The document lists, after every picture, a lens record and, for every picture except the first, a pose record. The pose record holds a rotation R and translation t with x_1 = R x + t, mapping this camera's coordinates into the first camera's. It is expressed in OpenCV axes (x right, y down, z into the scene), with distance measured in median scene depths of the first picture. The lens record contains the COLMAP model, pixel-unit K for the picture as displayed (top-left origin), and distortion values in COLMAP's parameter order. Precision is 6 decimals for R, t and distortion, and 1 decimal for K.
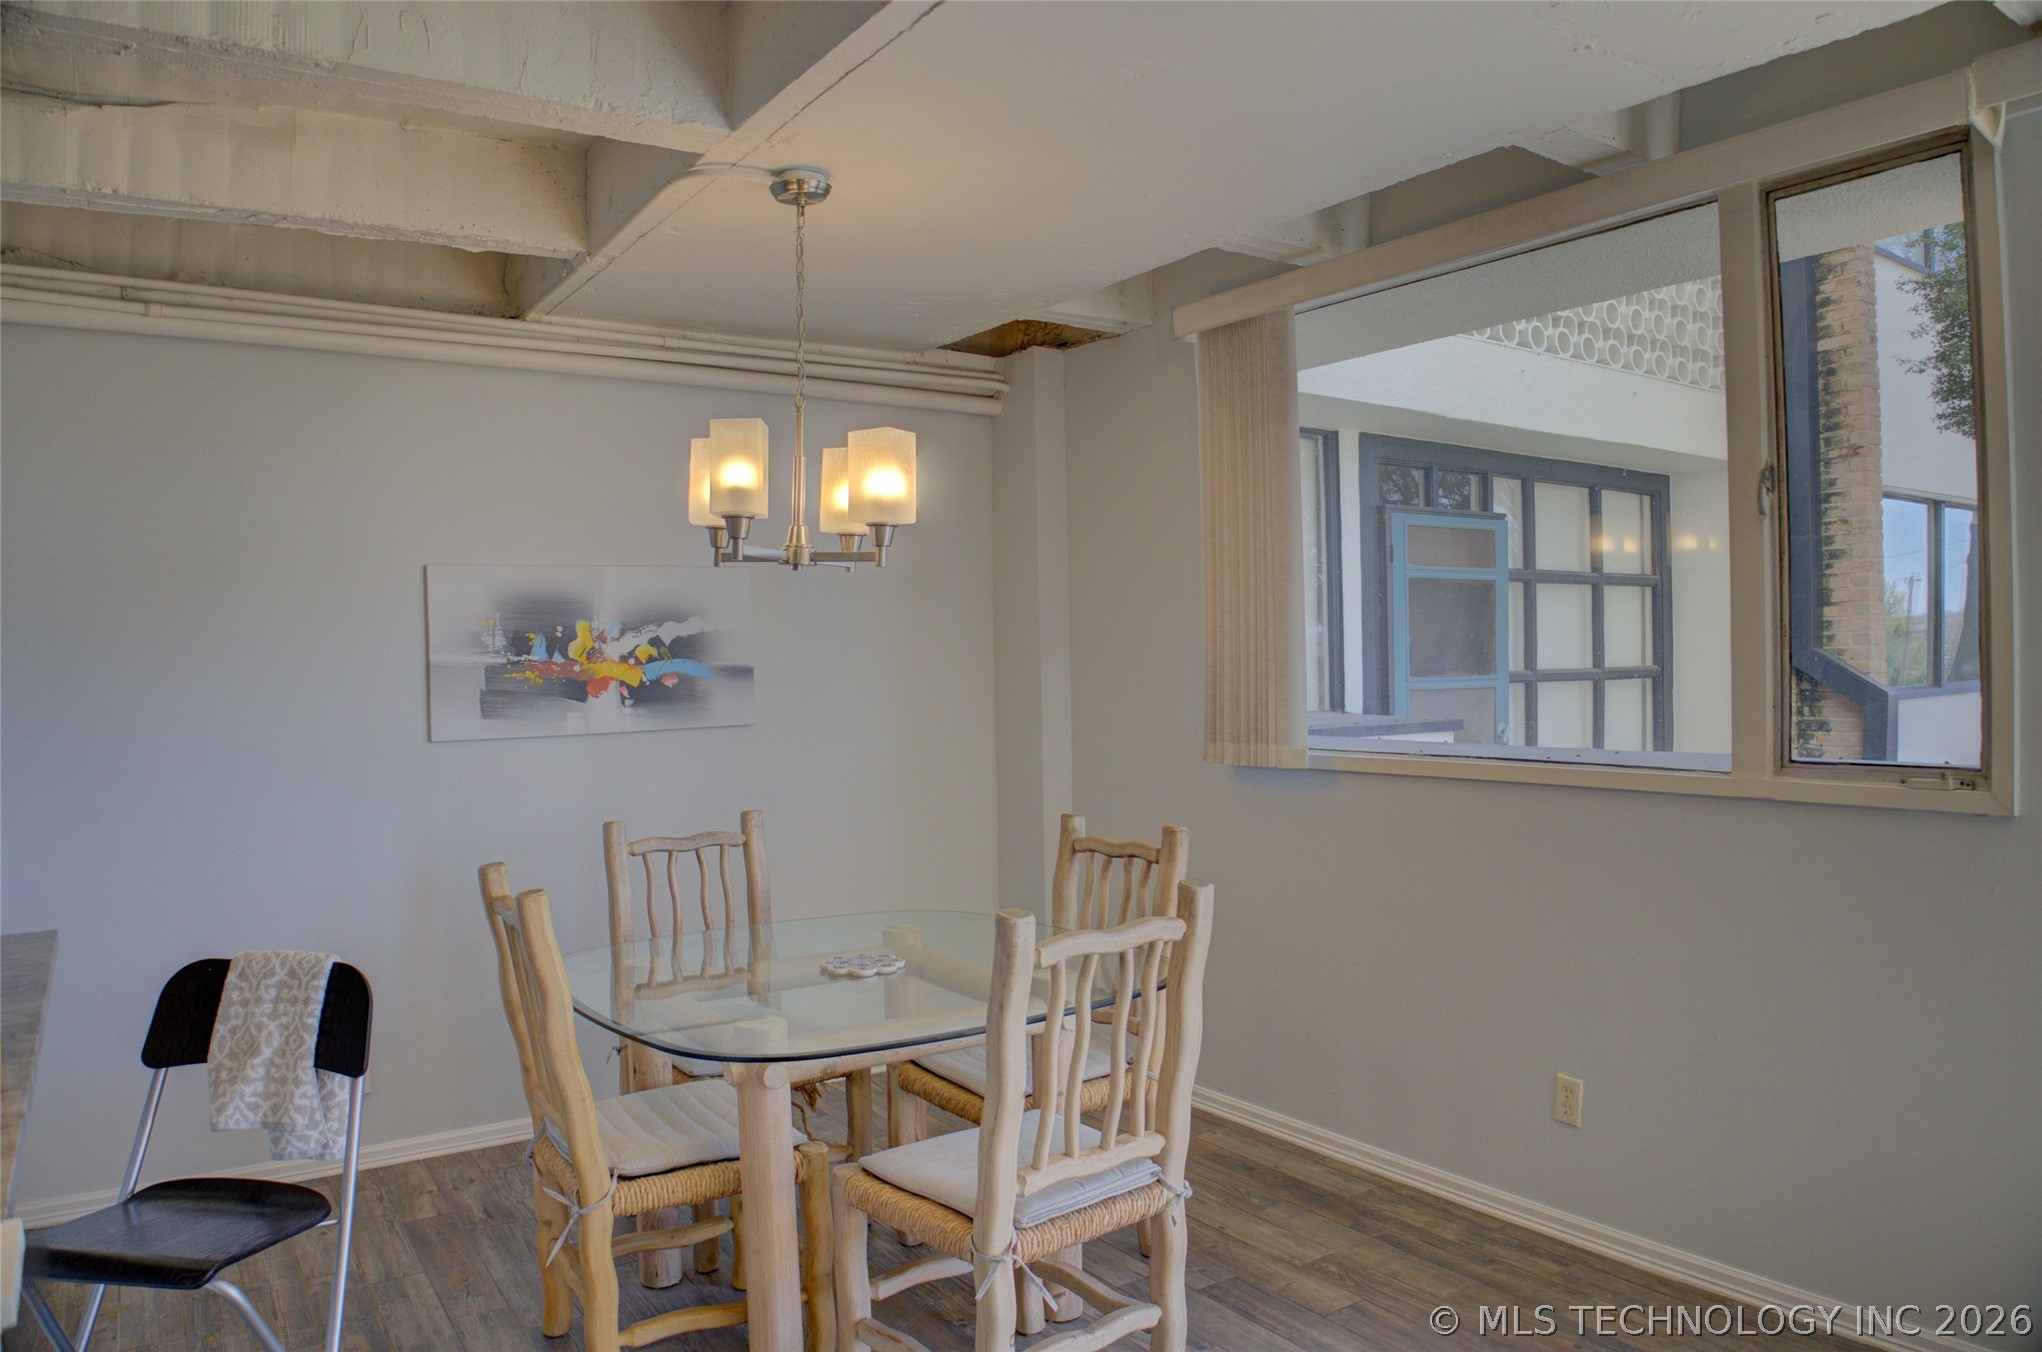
lens RADIAL K [[1391.0, 0, 1007.3], [0, 1391.0, 704.7], [0, 0, 1]] dist [-0.127424, 0.042684]
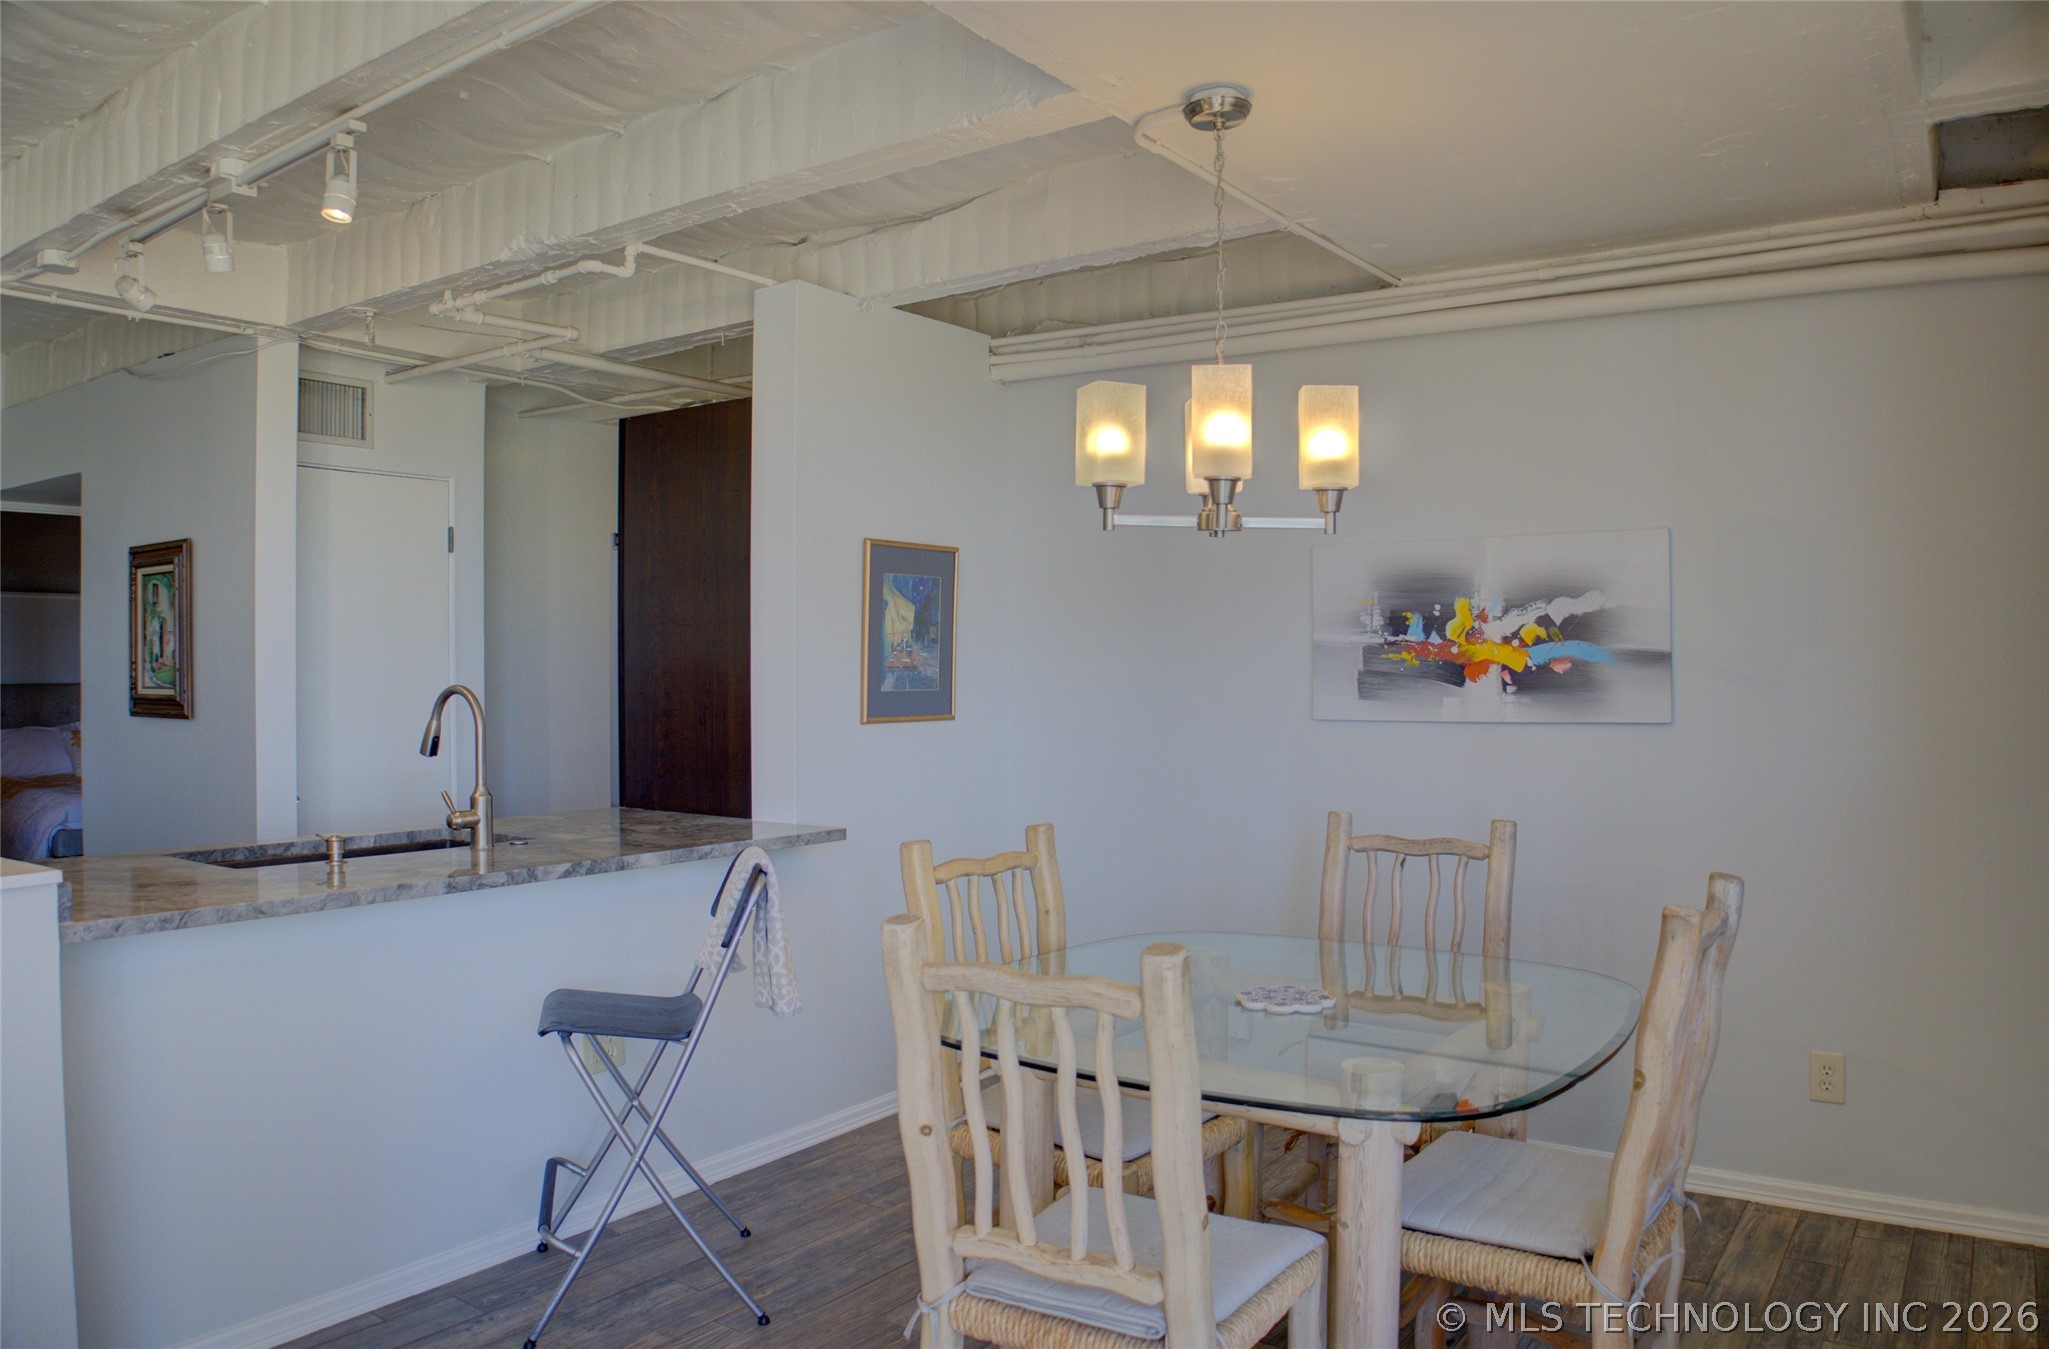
lens RADIAL K [[1395.7, 0, 1063.4], [0, 1395.7, 688.6], [0, 0, 1]] dist [-0.127424, 0.042684]
pose [[0.362799, 0.038027, -0.931091, 0.468385], [-0.040603, 0.998863, 0.024974, -0.012999], [0.930983, 0.028745, 0.363930, 0.422740]]
